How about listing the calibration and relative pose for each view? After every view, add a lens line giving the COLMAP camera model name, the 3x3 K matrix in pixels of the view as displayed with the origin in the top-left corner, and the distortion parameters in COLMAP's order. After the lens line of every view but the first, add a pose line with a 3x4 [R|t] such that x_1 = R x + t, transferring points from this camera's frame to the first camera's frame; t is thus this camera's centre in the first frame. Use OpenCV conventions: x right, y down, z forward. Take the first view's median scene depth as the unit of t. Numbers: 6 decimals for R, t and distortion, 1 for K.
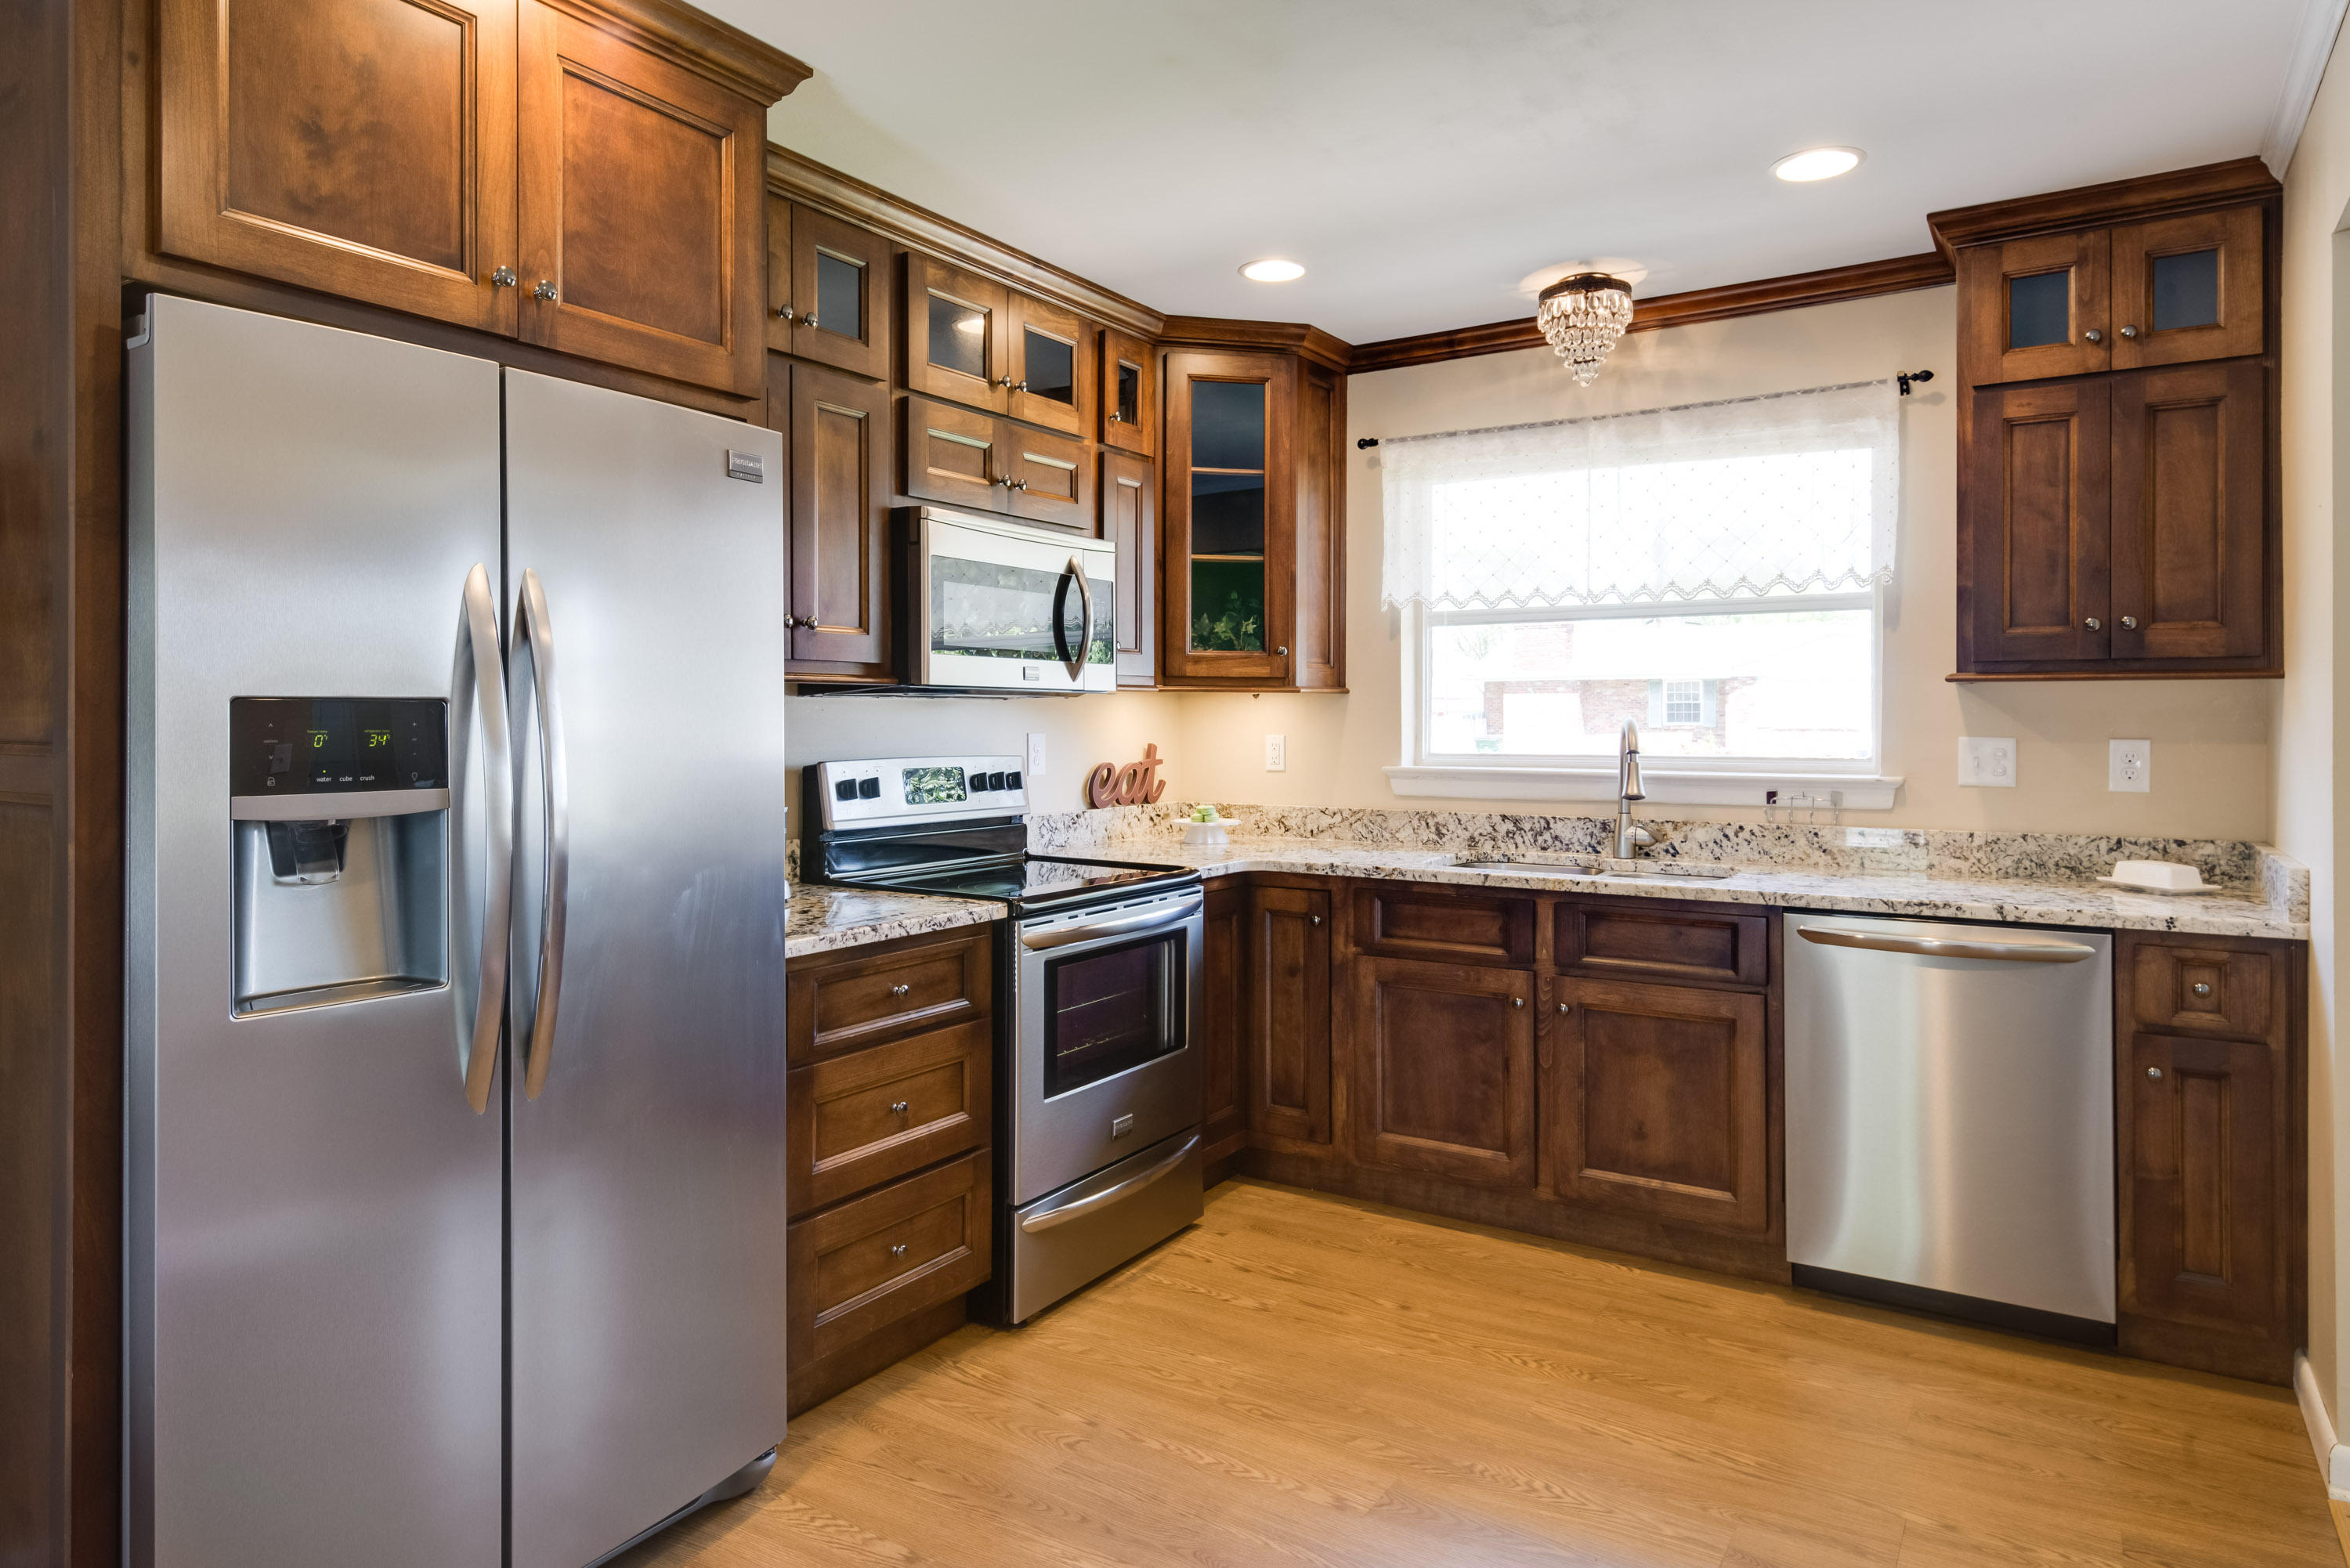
lens RADIAL K [[1417.9, 0, 1216.3], [0, 1417.9, 736.4], [0, 0, 1]] dist [0.015197, -0.006593]
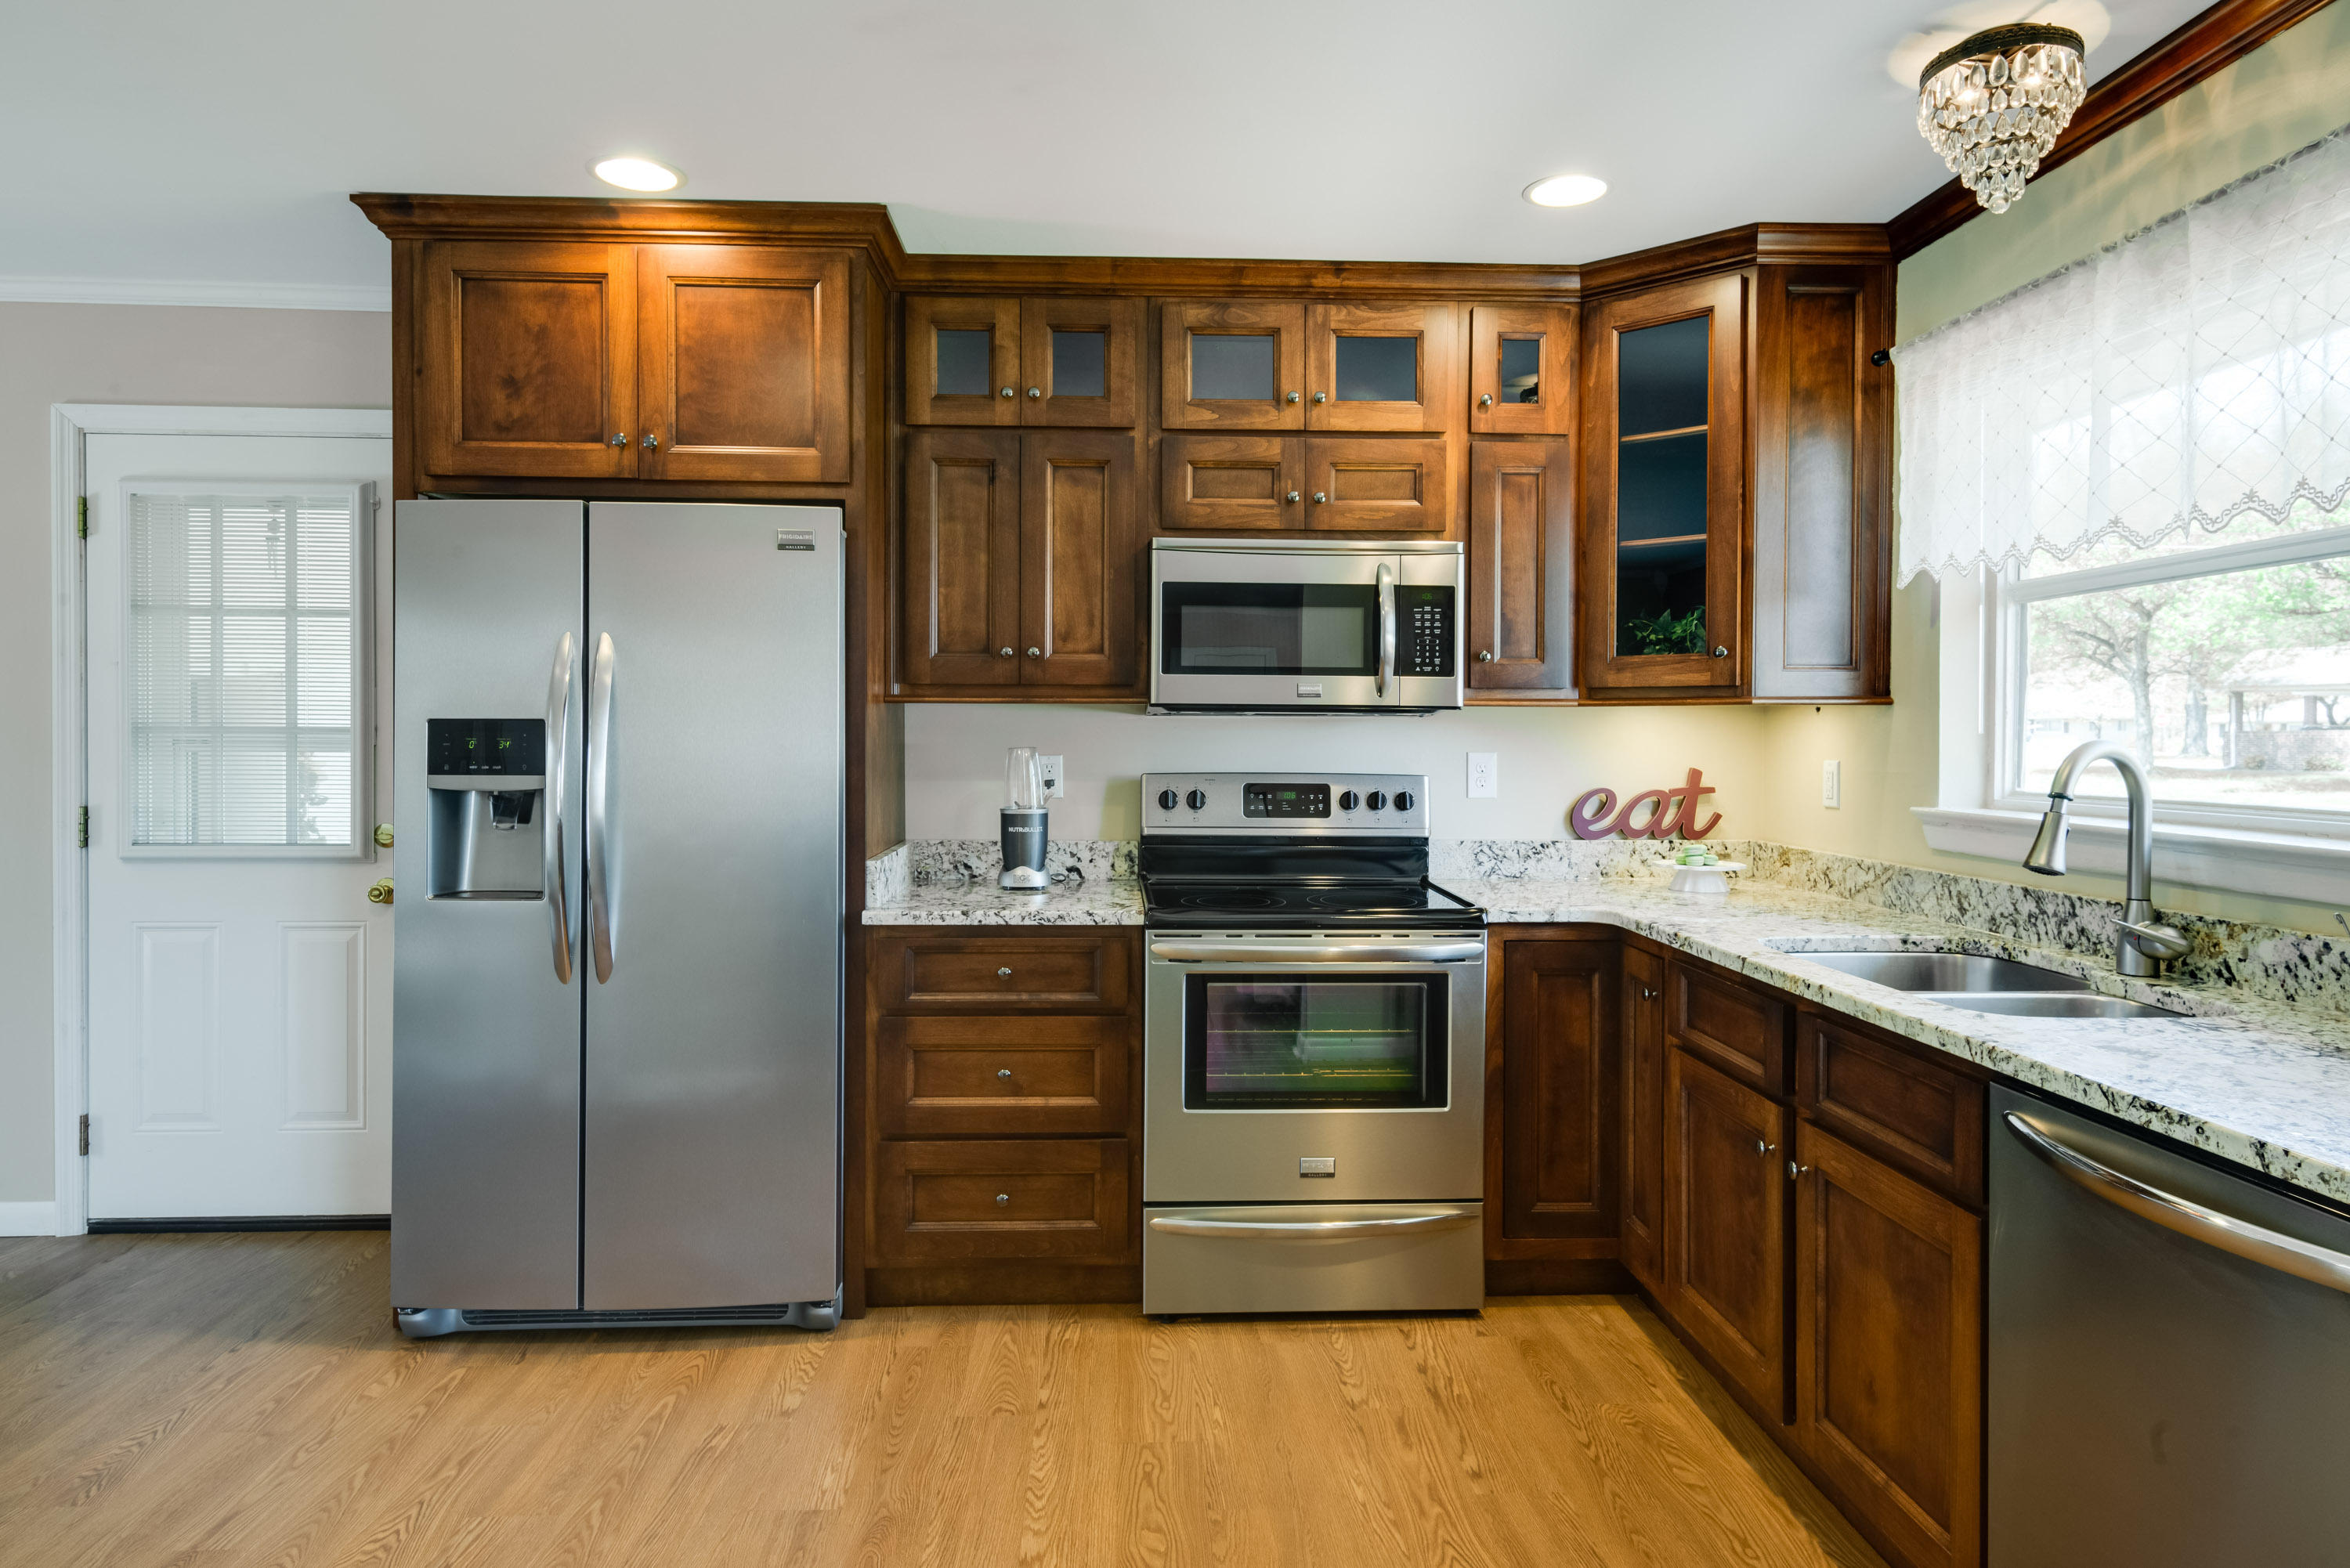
lens RADIAL K [[1417.9, 0, 1178.7], [0, 1417.9, 760.5], [0, 0, 1]] dist [0.015197, -0.006593]
pose [[0.562768, 0.019278, -0.826390, 0.655585], [-0.016293, 0.999792, 0.012227, -0.006368], [0.826454, 0.006583, 0.562966, 0.387046]]
